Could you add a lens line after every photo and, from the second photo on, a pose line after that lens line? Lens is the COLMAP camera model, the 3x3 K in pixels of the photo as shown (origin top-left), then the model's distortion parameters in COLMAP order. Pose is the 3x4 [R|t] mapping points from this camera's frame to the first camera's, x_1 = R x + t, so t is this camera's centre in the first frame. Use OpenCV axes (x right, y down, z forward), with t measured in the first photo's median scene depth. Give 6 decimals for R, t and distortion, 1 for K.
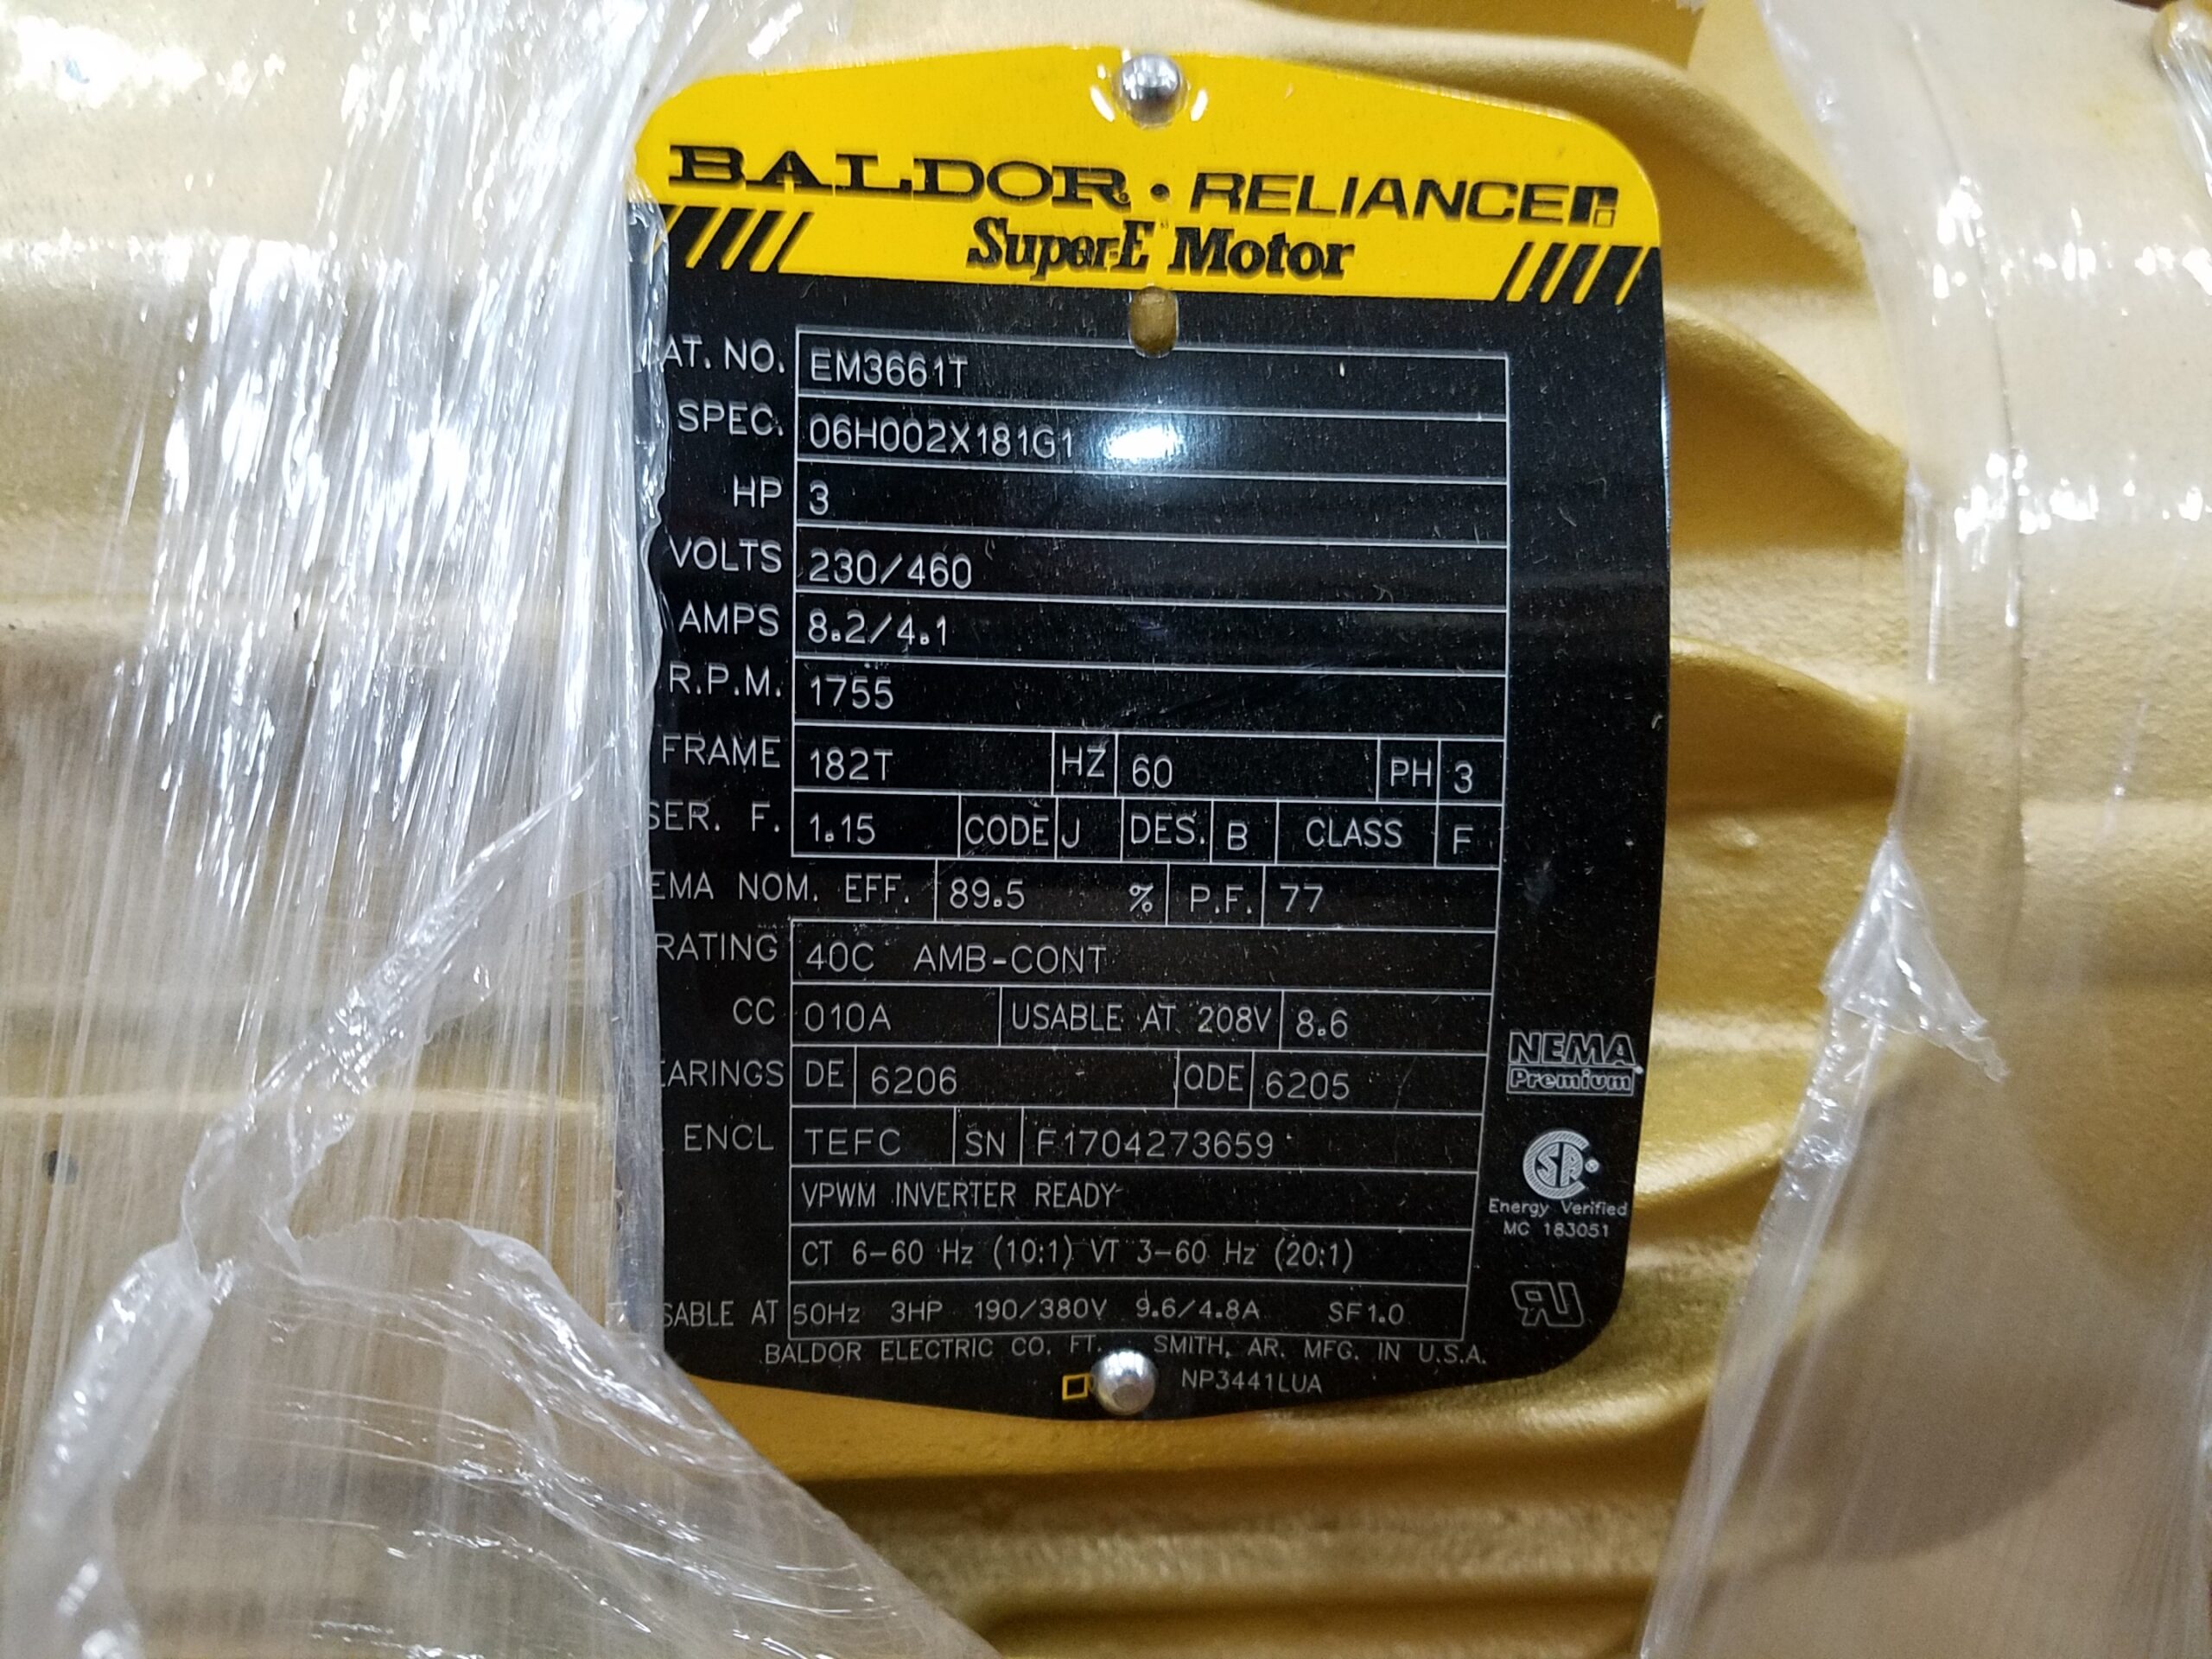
lens RADIAL K [[1829.8, 0, 1106.0], [0, 1829.8, 829.5], [0, 0, 1]] dist [0.079281, -0.002334]
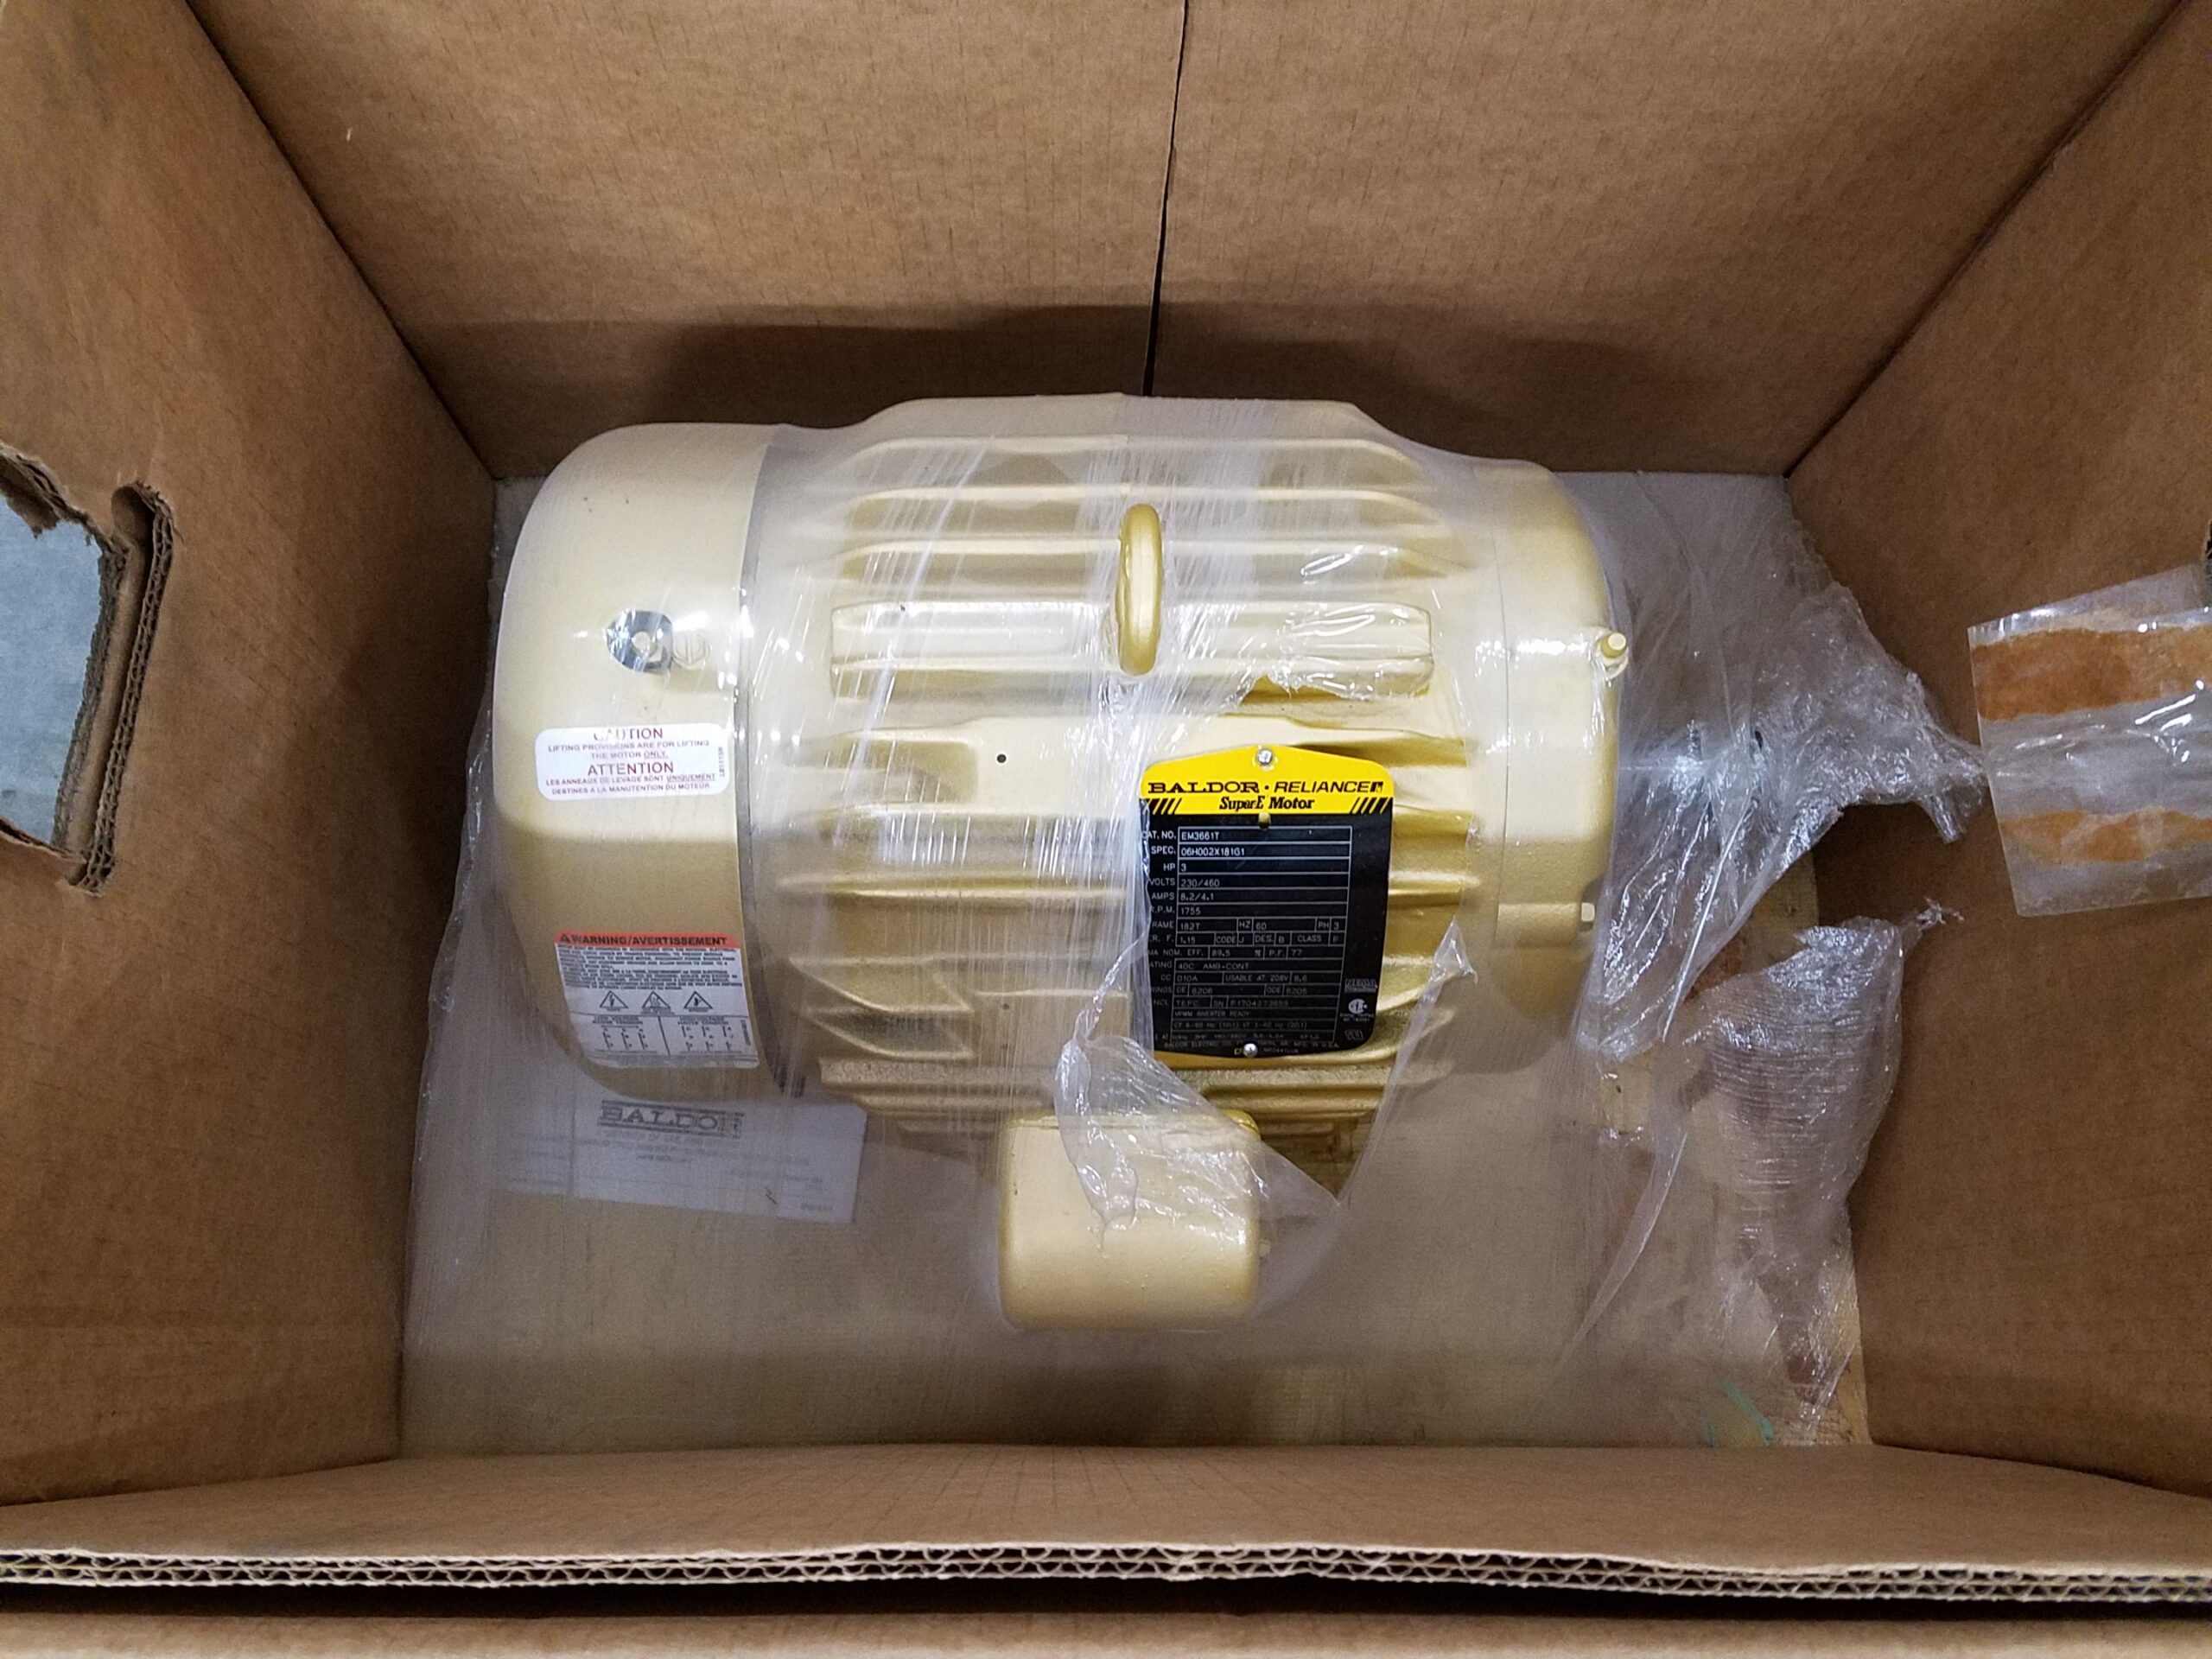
lens RADIAL K [[1780.6, 0, 1106.0], [0, 1780.6, 829.5], [0, 0, 1]] dist [0.014146, 0.000717]
pose [[0.998563, 0.017777, -0.050562, -0.124143], [-0.000167, 0.944417, 0.328750, -1.548313], [0.053596, -0.328269, 0.943062, -2.734933]]
